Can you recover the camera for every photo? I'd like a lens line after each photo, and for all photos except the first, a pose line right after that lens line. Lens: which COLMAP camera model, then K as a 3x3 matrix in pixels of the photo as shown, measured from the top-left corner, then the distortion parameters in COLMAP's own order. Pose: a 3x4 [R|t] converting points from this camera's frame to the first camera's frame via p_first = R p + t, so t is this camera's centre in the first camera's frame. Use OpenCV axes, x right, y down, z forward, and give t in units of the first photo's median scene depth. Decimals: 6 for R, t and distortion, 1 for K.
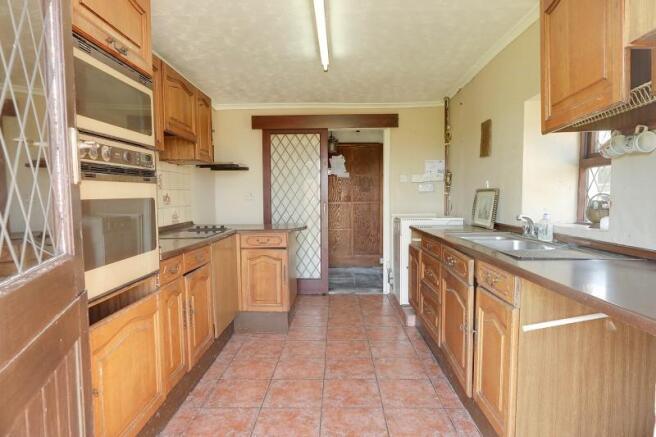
lens RADIAL K [[388.8, 0, 327.9], [0, 388.8, 219.7], [0, 0, 1]] dist [-0.000320, 0.000004]
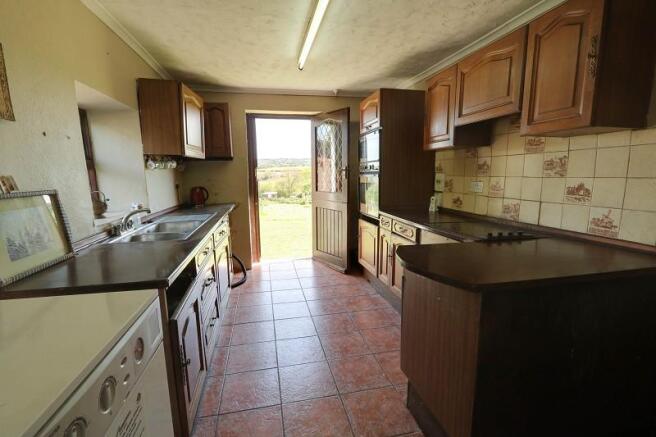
lens RADIAL K [[298.6, 0, 327.5], [0, 298.6, 218.8], [0, 0, 1]] dist [0.000772, 0.000033]
pose [[-0.970993, 0.045759, -0.234690, 0.161672], [-0.006113, 0.976445, 0.215678, -0.147790], [0.239032, 0.210856, -0.947841, 1.811919]]
